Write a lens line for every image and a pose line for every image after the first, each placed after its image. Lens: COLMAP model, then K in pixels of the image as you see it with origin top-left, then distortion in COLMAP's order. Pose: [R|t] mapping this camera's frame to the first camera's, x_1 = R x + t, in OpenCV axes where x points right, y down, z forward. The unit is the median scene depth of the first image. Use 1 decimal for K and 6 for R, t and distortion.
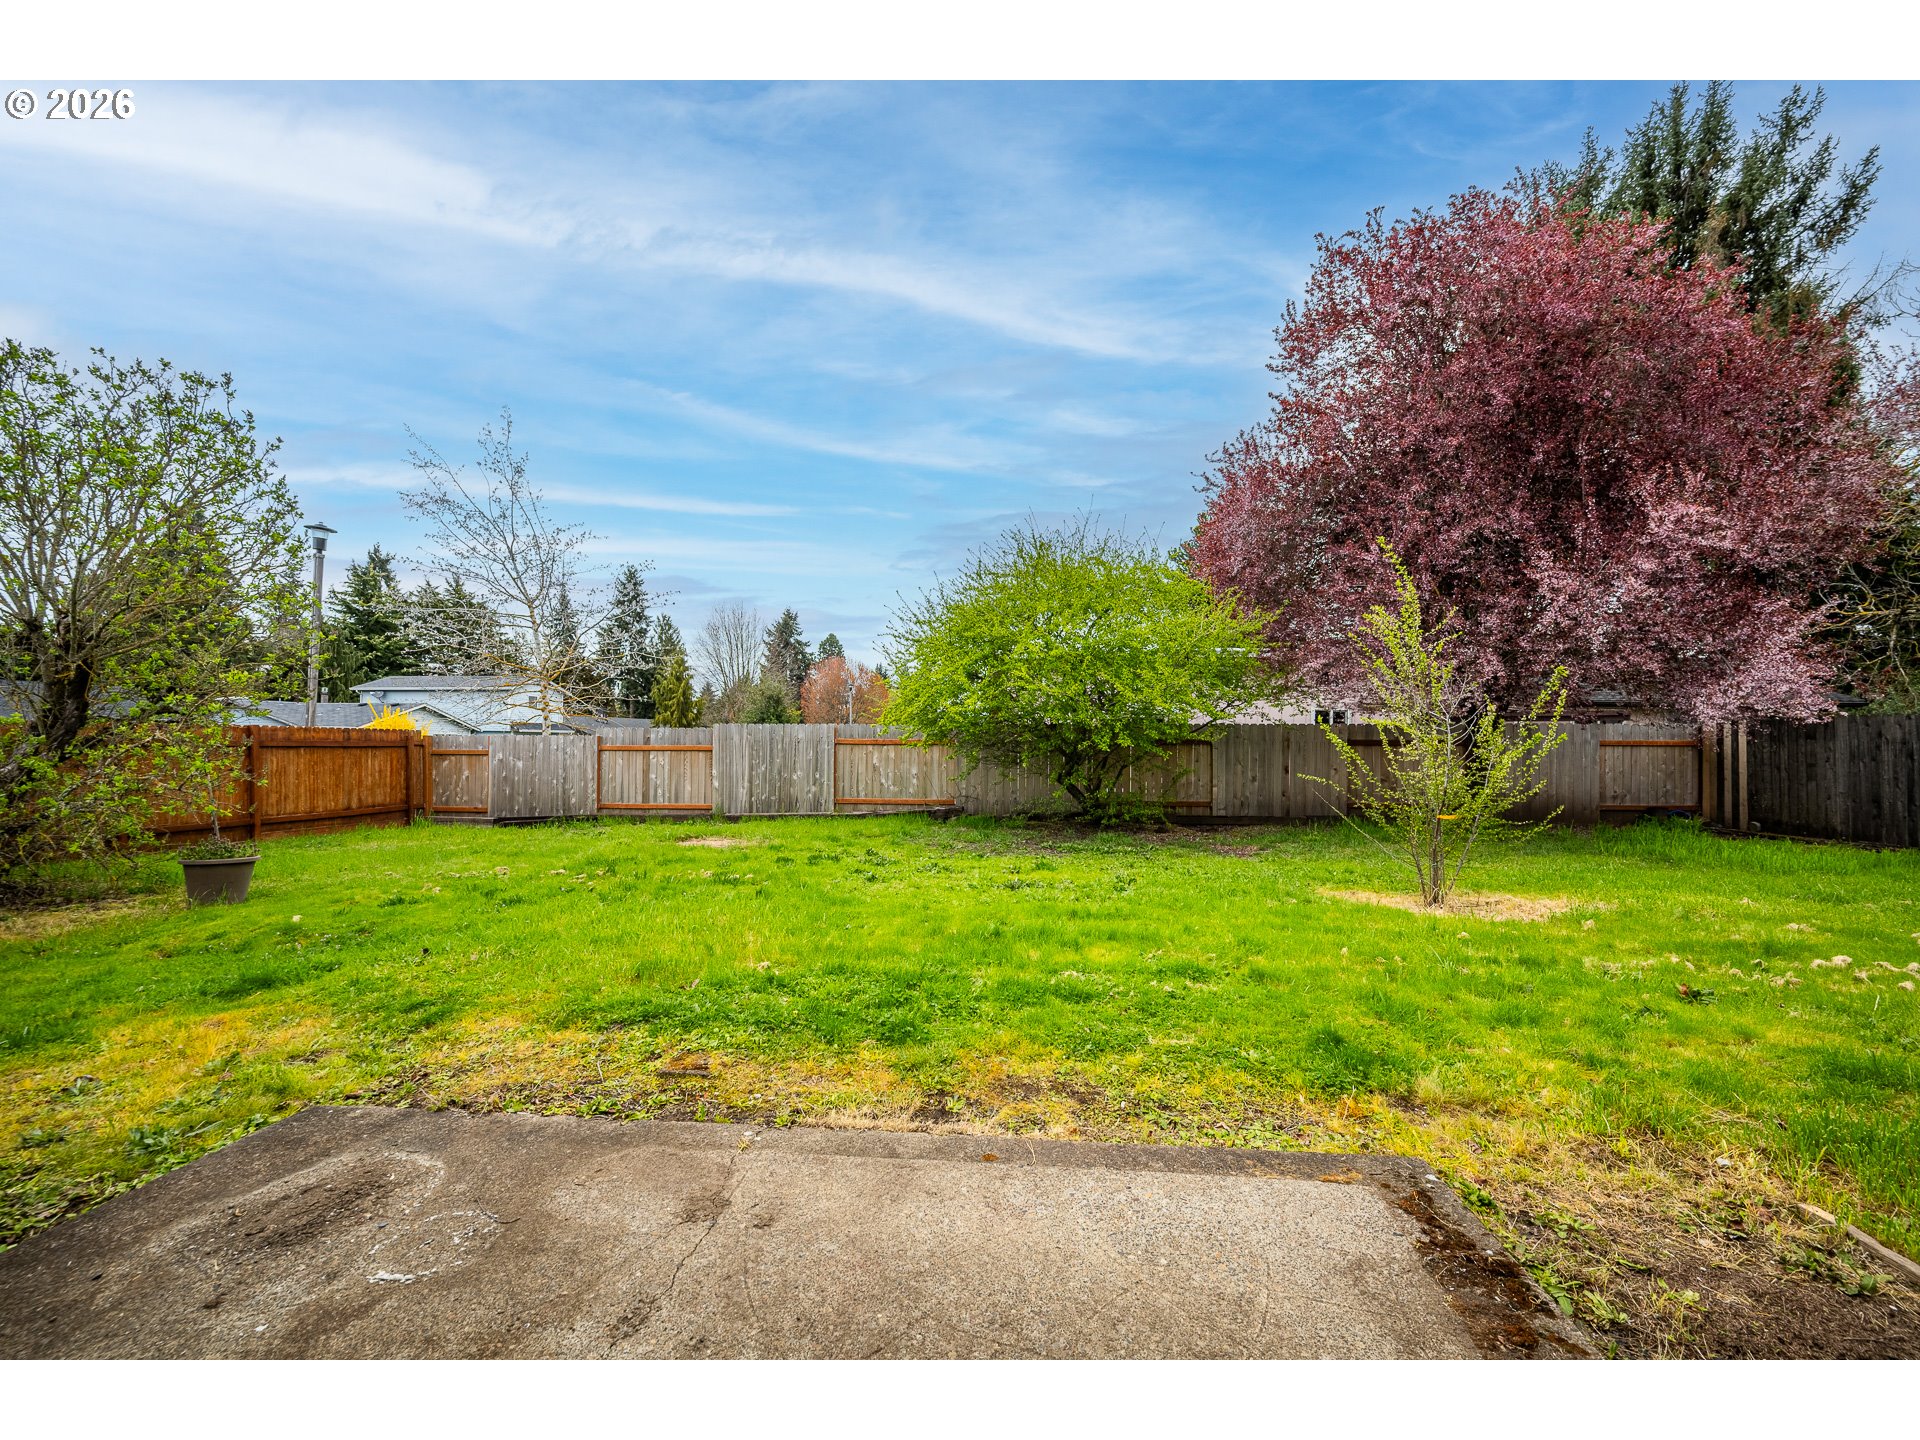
lens RADIAL K [[761.3, 0, 976.3], [0, 761.3, 742.9], [0, 0, 1]] dist [0.000962, -0.001011]
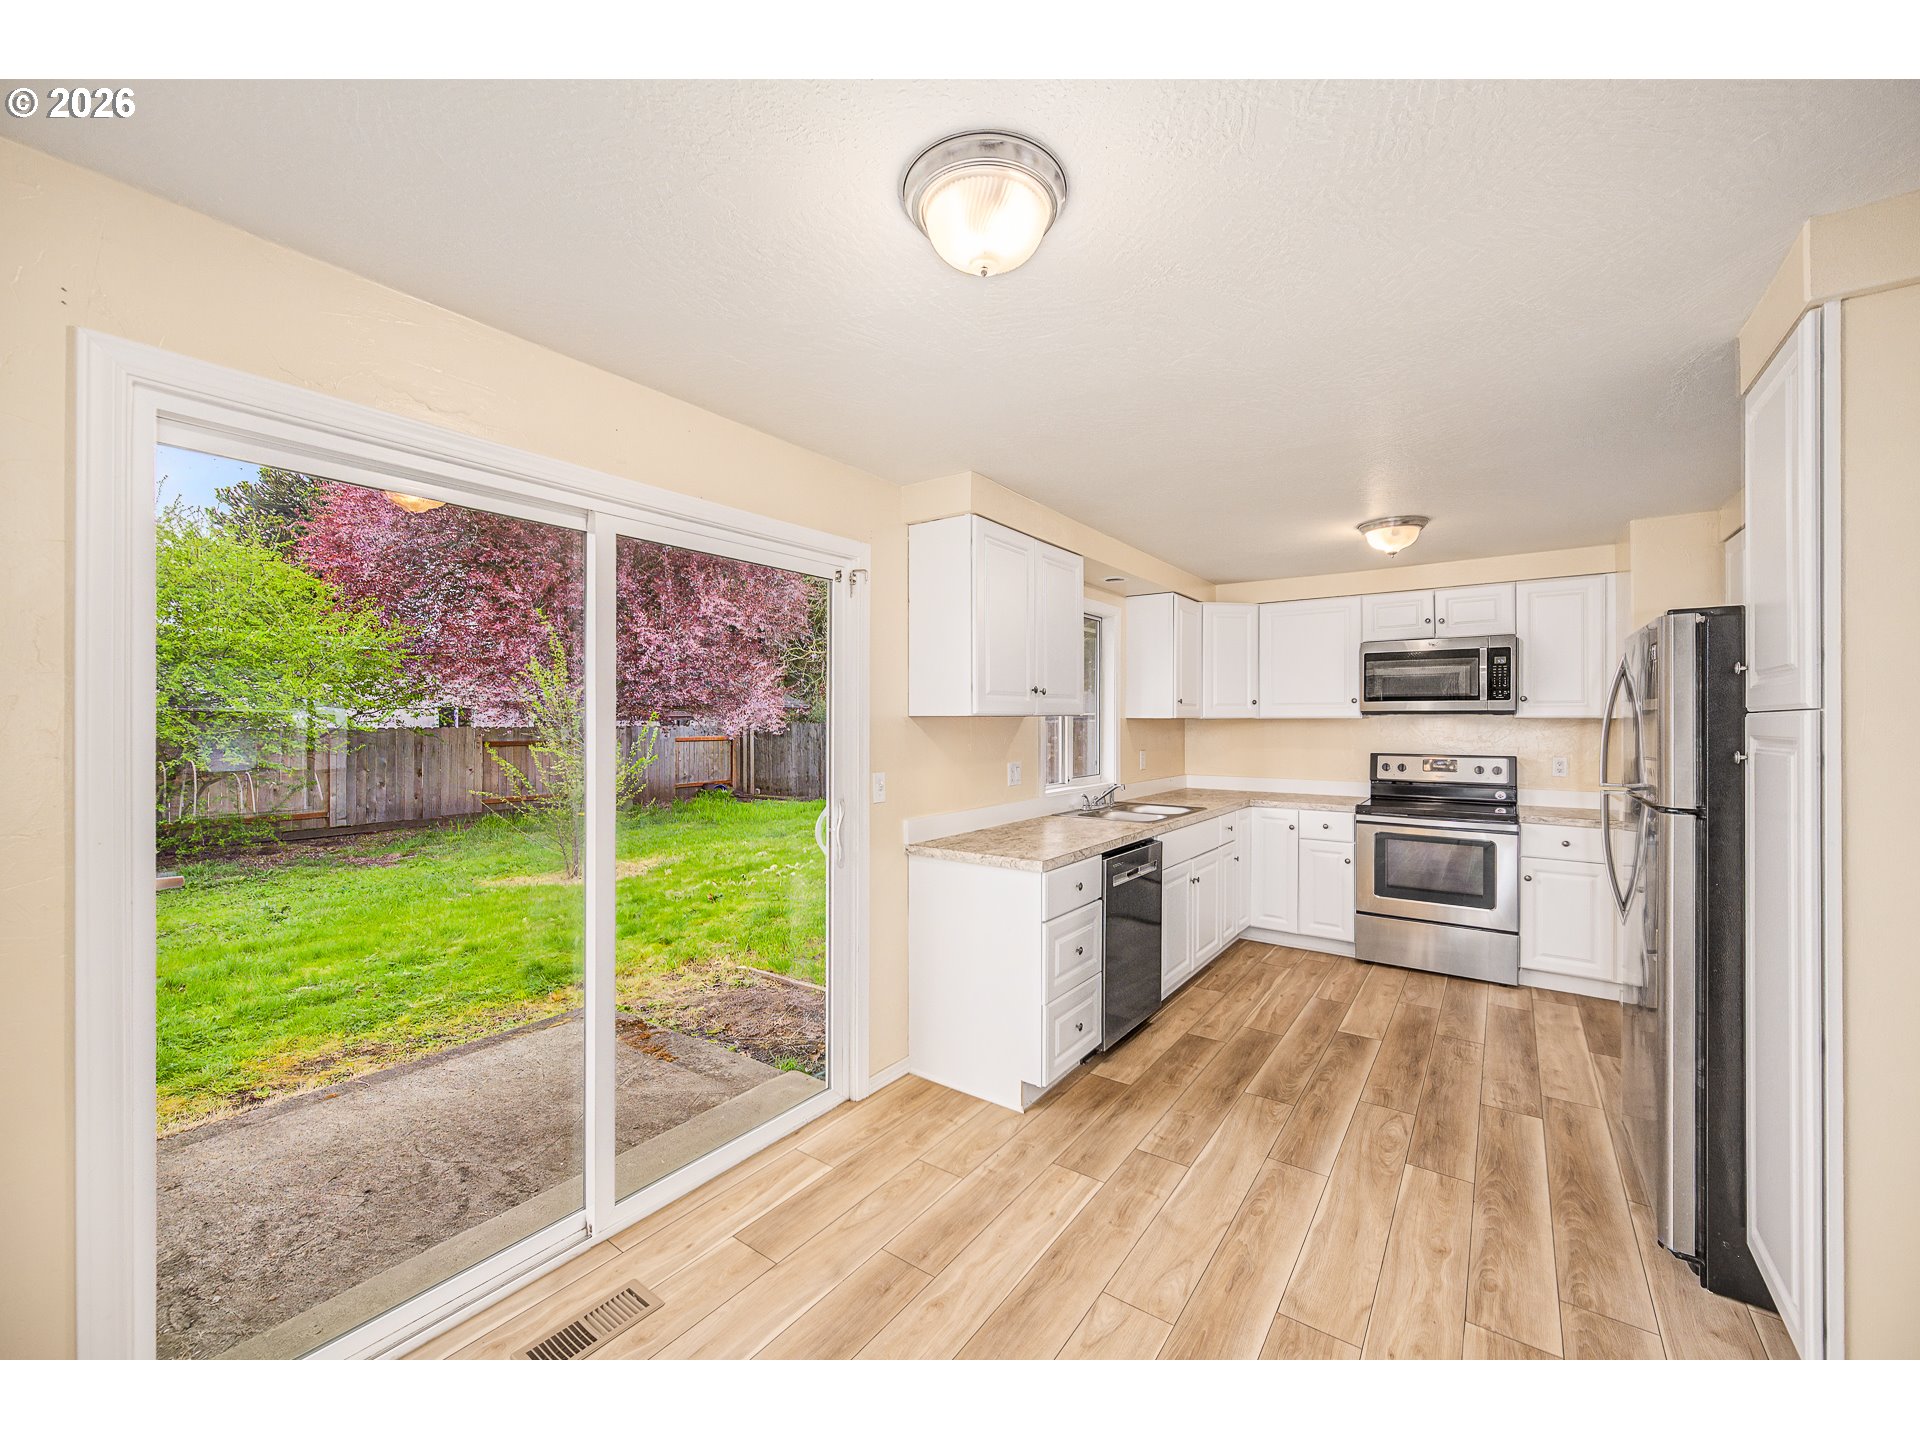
lens RADIAL K [[761.3, 0, 965.5], [0, 761.3, 714.4], [0, 0, 1]] dist [0.000962, -0.001011]
pose [[0.499058, 0.004190, 0.866559, -0.202938], [0.004895, 0.999959, -0.007654, -0.057388], [-0.866555, 0.008062, 0.499017, -0.255267]]
